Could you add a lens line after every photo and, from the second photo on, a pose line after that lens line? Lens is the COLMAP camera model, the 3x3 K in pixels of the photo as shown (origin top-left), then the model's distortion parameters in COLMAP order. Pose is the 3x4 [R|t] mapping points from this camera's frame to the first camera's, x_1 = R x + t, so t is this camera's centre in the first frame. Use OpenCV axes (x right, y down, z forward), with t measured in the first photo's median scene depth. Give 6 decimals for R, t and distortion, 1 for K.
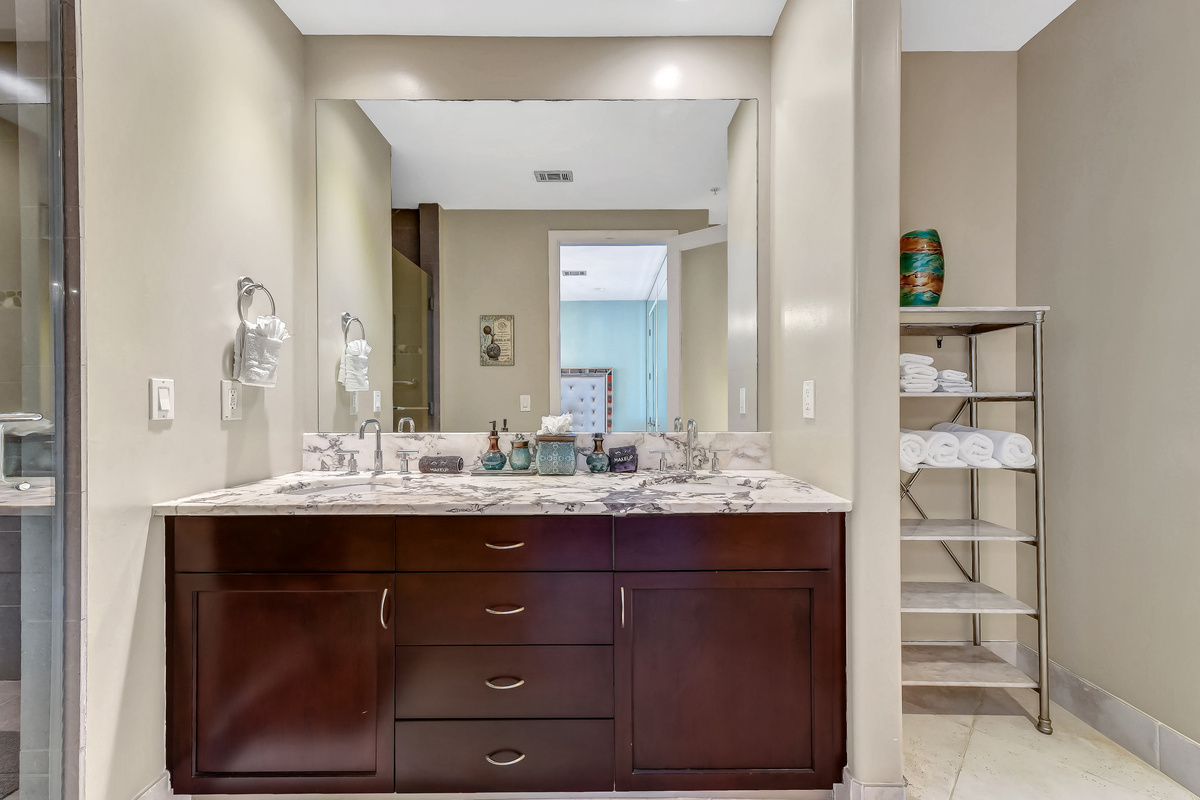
lens RADIAL K [[466.2, 0, 615.5], [0, 466.2, 384.8], [0, 0, 1]] dist [0.009455, -0.000695]
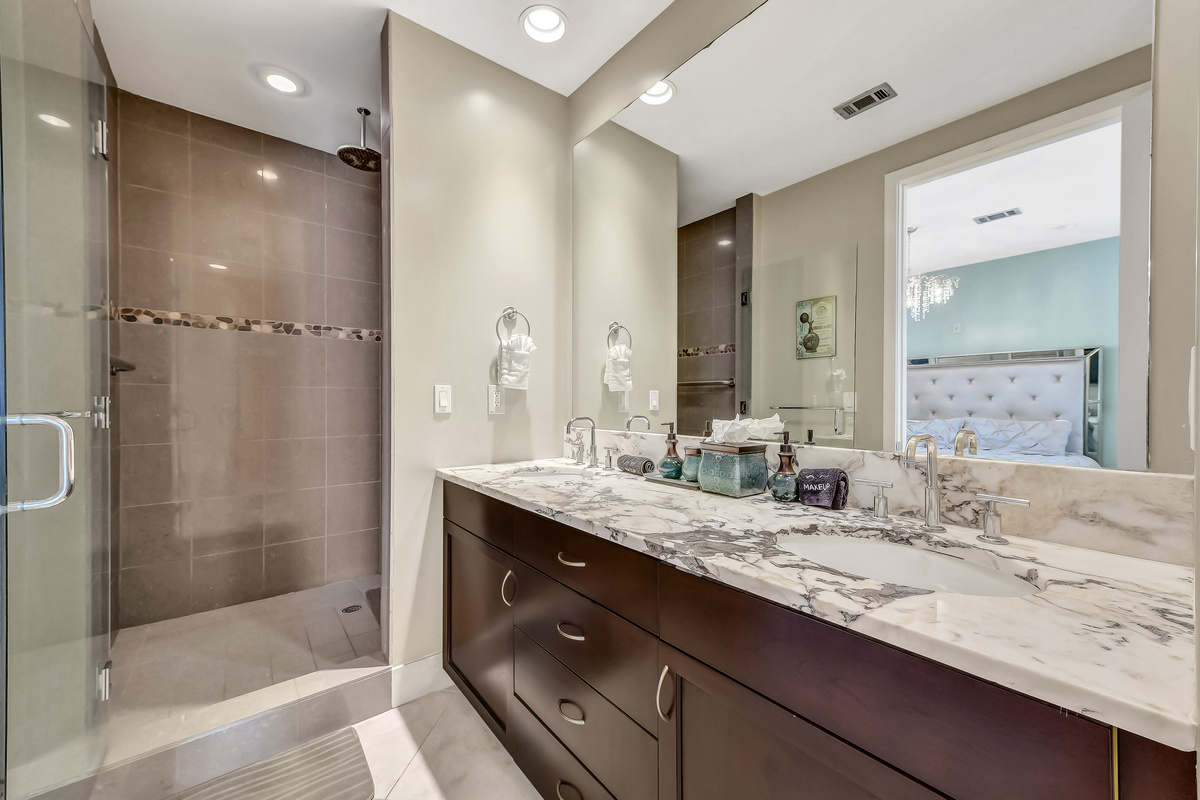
lens RADIAL K [[466.2, 0, 606.4], [0, 466.2, 389.4], [0, 0, 1]] dist [0.009455, -0.000695]
pose [[0.612634, -0.017504, -0.790173, 0.363933], [0.028016, 0.999607, -0.000423, 0.010658], [0.789870, -0.021878, 0.612883, 0.351005]]
